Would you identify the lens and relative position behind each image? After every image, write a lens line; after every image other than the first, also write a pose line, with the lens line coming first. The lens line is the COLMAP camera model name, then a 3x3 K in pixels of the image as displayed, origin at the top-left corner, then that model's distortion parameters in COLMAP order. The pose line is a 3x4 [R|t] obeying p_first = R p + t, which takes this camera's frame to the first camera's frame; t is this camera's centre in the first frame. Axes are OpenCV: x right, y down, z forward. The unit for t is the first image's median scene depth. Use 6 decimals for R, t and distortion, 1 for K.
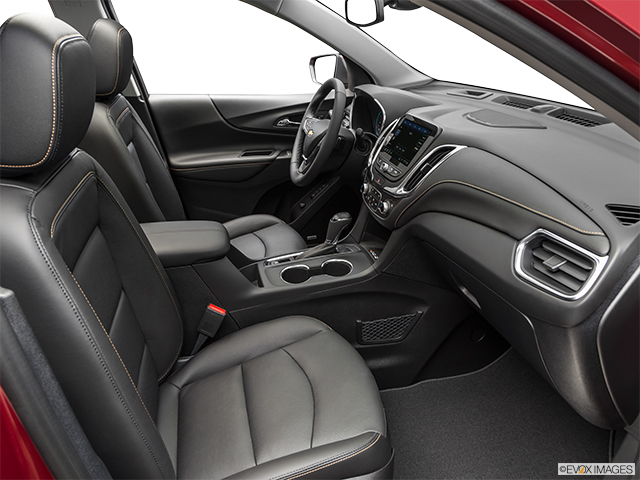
lens RADIAL K [[487.8, 0, 324.2], [0, 487.8, 239.3], [0, 0, 1]] dist [0.020370, -0.013231]
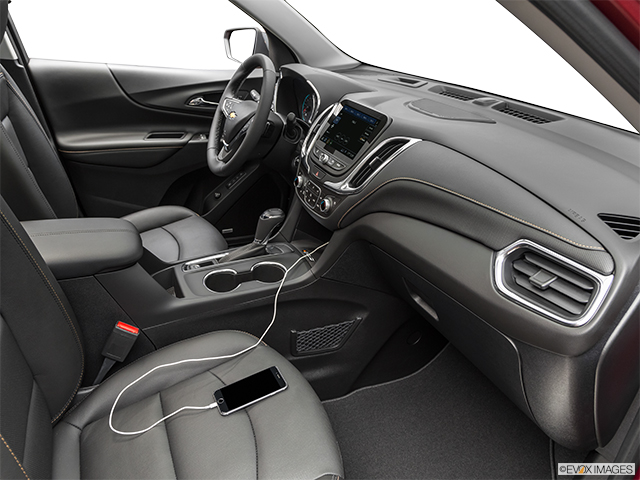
lens RADIAL K [[487.8, 0, 318.5], [0, 487.8, 240.5], [0, 0, 1]] dist [0.020370, -0.013231]
pose [[0.981429, -0.003692, 0.191790, -0.055272], [-0.003042, 0.999390, 0.034802, -0.029187], [-0.191801, -0.034739, 0.980819, 0.122579]]
